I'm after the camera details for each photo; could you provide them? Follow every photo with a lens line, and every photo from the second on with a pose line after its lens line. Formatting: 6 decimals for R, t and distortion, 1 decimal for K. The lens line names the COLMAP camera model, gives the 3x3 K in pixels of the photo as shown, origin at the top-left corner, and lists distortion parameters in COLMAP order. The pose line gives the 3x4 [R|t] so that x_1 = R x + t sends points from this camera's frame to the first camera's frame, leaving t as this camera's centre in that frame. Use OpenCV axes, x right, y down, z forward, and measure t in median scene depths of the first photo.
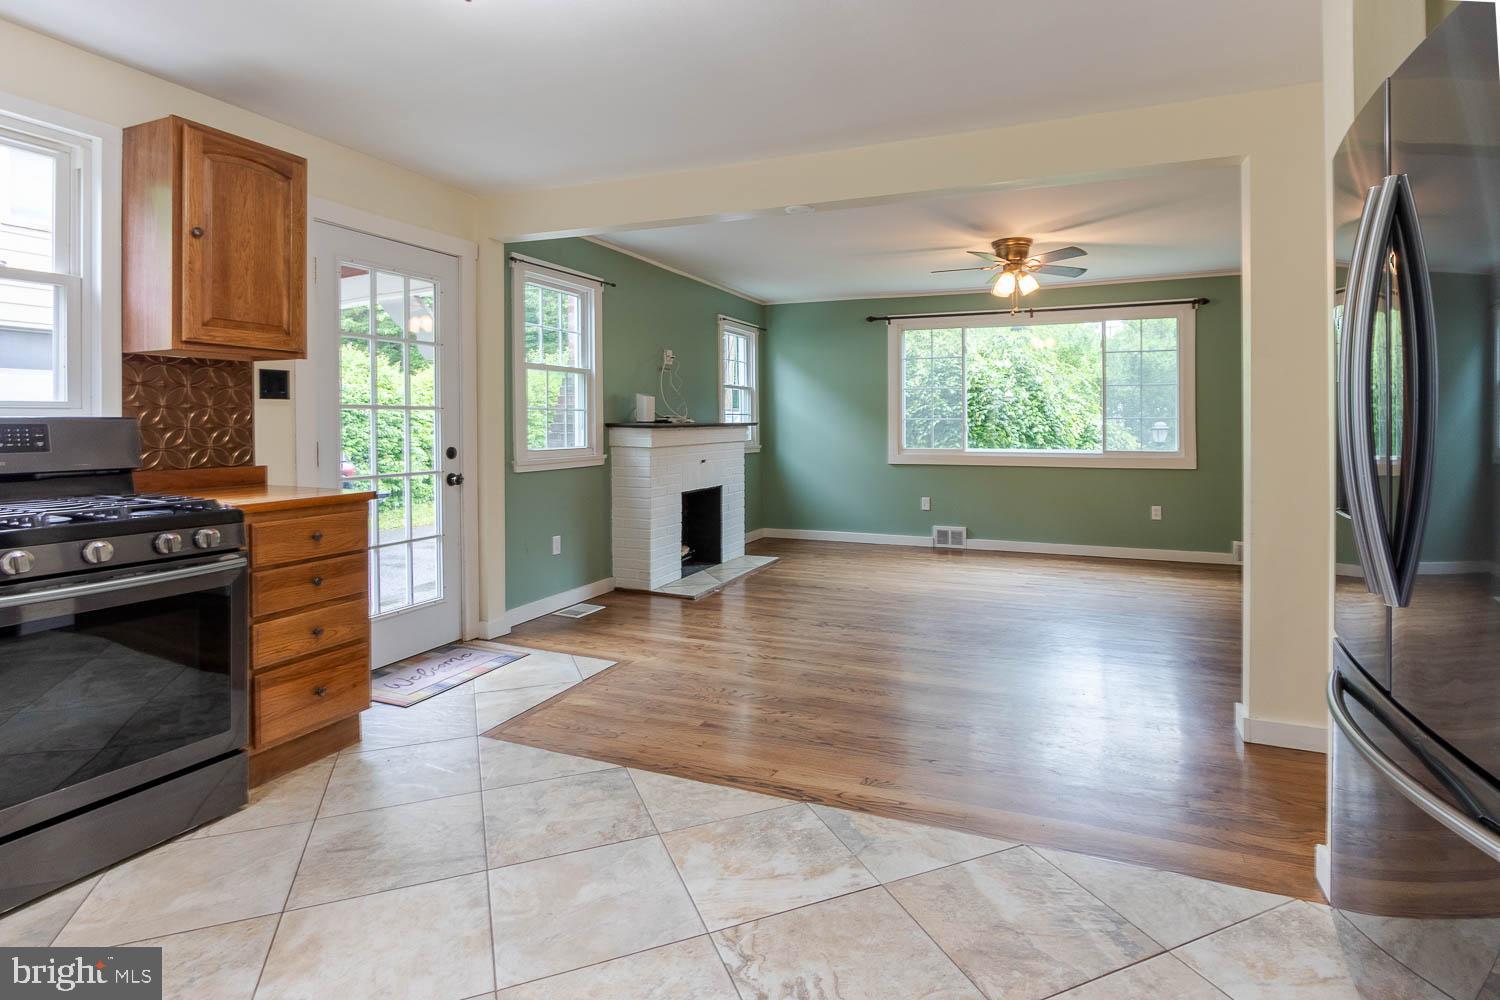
lens RADIAL K [[746.9, 0, 767.6], [0, 746.9, 425.5], [0, 0, 1]] dist [-0.001153, 0.000007]
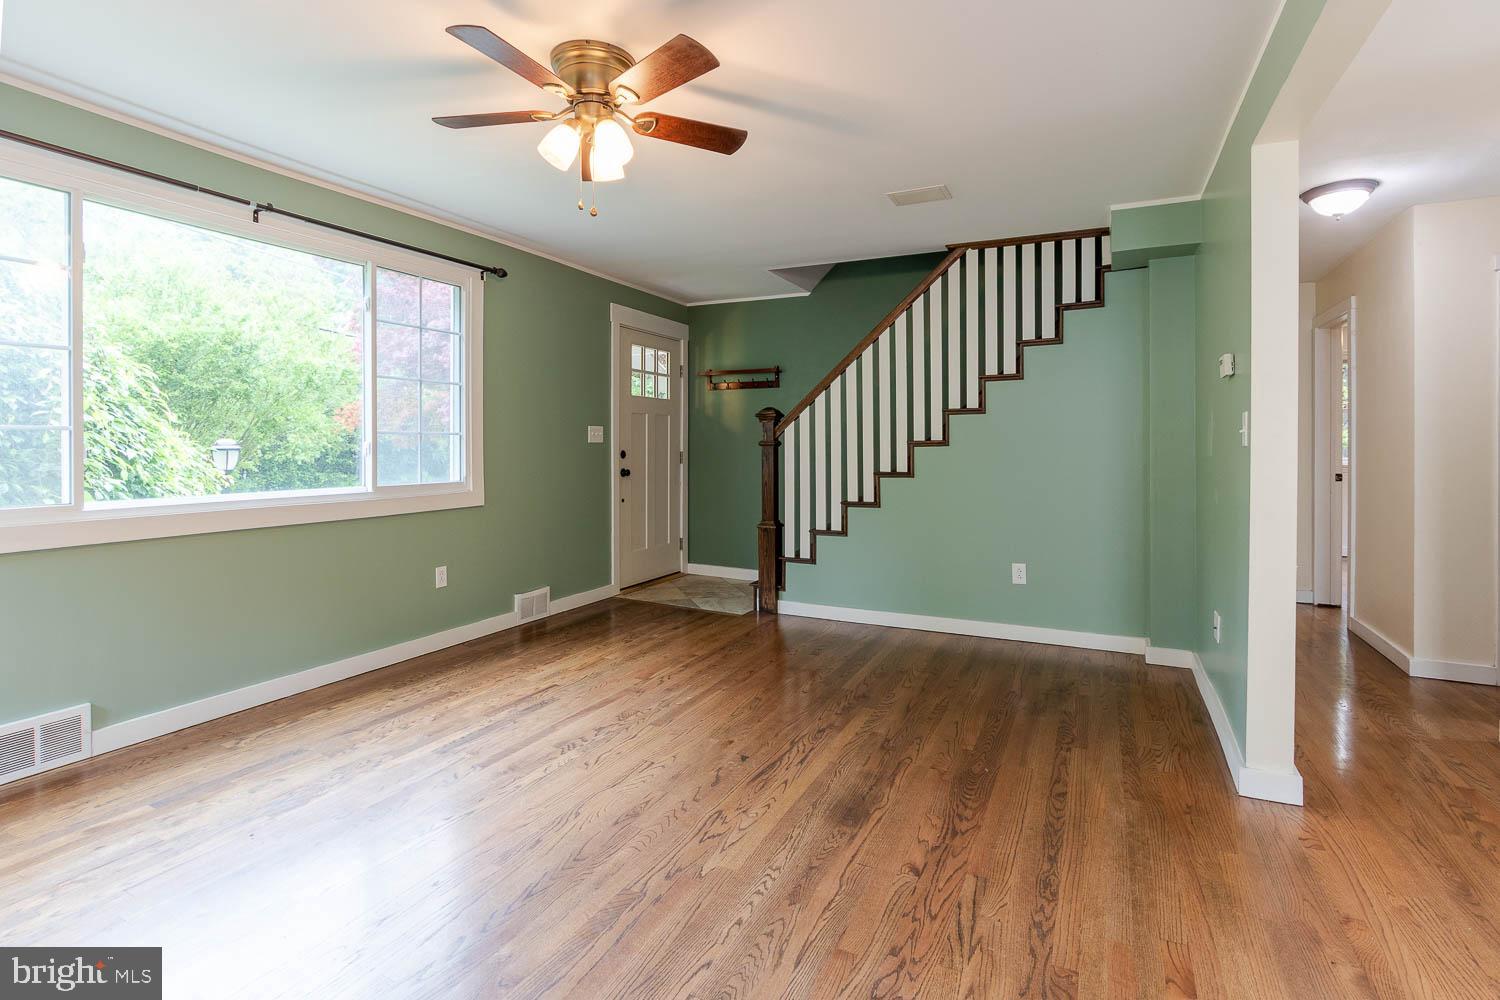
lens RADIAL K [[729.1, 0, 740.0], [0, 729.1, 453.6], [0, 0, 1]] dist [-0.001642, 0.000211]
pose [[0.068464, -0.011254, 0.997590, -0.236012], [-0.001498, 0.999934, 0.011383, 0.001065], [-0.997652, -0.002274, 0.068442, 1.605754]]
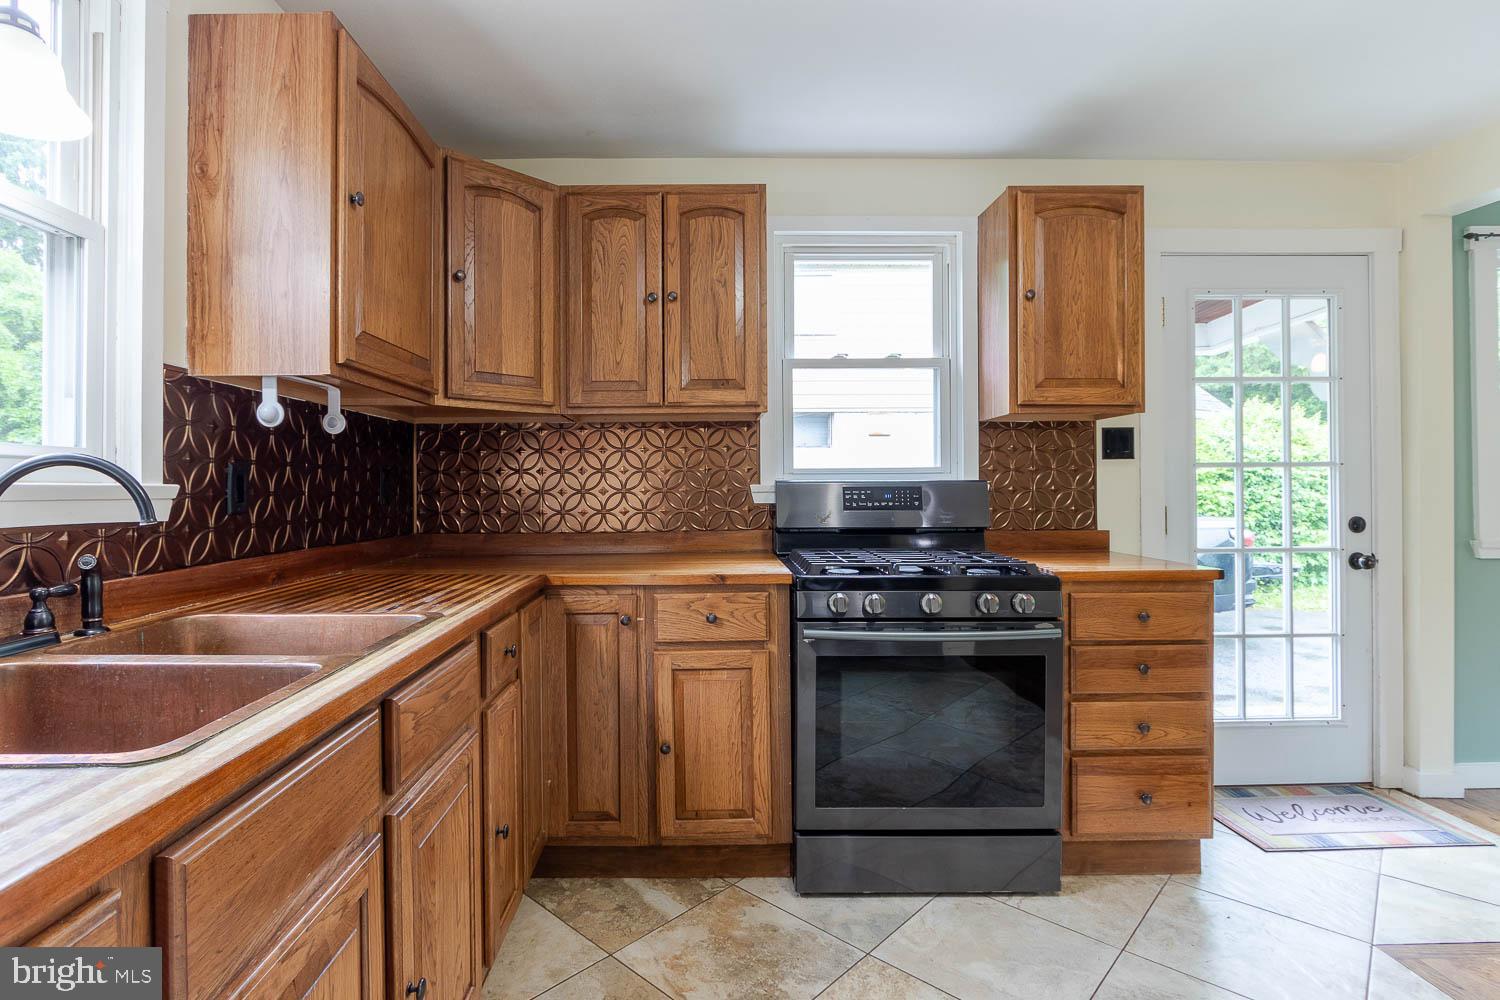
lens RADIAL K [[739.9, 0, 716.9], [0, 739.9, 491.5], [0, 0, 1]] dist [-0.015899, 0.001667]
pose [[0.396411, 0.002333, -0.918070, -0.019954], [0.002061, 0.999992, 0.003431, 0.000895], [0.918071, -0.003252, 0.396403, 0.200810]]
